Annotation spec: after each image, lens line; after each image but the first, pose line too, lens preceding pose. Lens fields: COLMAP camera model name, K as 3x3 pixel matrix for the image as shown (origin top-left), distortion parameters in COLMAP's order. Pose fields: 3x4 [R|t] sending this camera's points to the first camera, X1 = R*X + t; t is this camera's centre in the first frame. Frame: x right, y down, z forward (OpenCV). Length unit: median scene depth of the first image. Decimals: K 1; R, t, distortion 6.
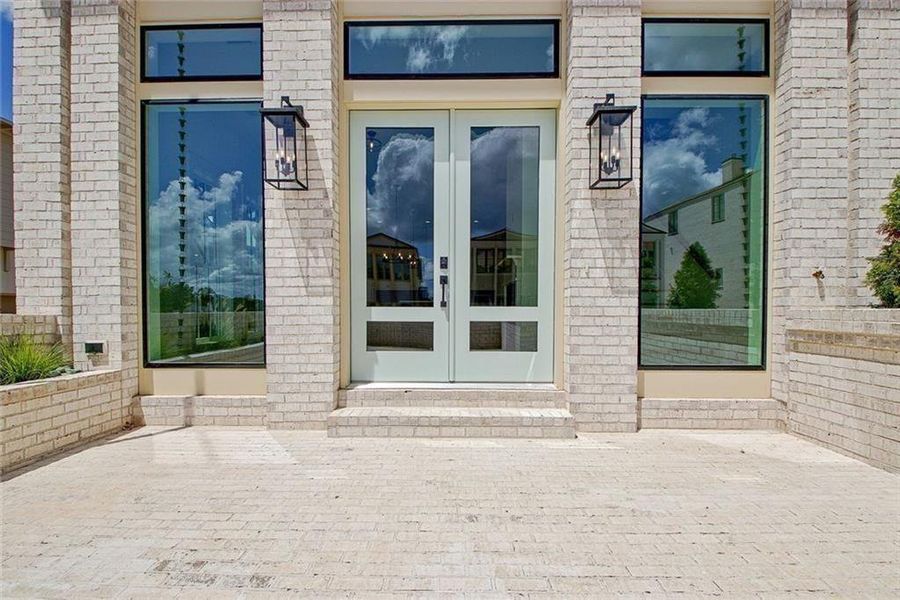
lens RADIAL K [[453.9, 0, 464.9], [0, 453.9, 321.5], [0, 0, 1]] dist [0.003082, -0.013867]
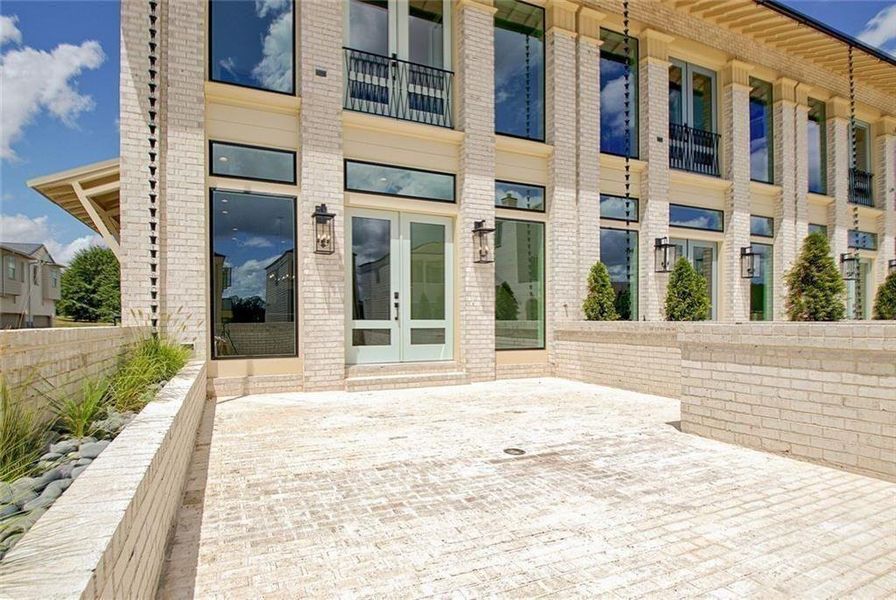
lens RADIAL K [[451.9, 0, 462.9], [0, 451.9, 321.4], [0, 0, 1]] dist [0.003082, -0.013867]
pose [[0.905648, -0.002995, 0.424020, -0.617144], [0.011676, 0.999772, -0.017875, 0.008726], [-0.423870, 0.021139, 0.905476, -0.794798]]
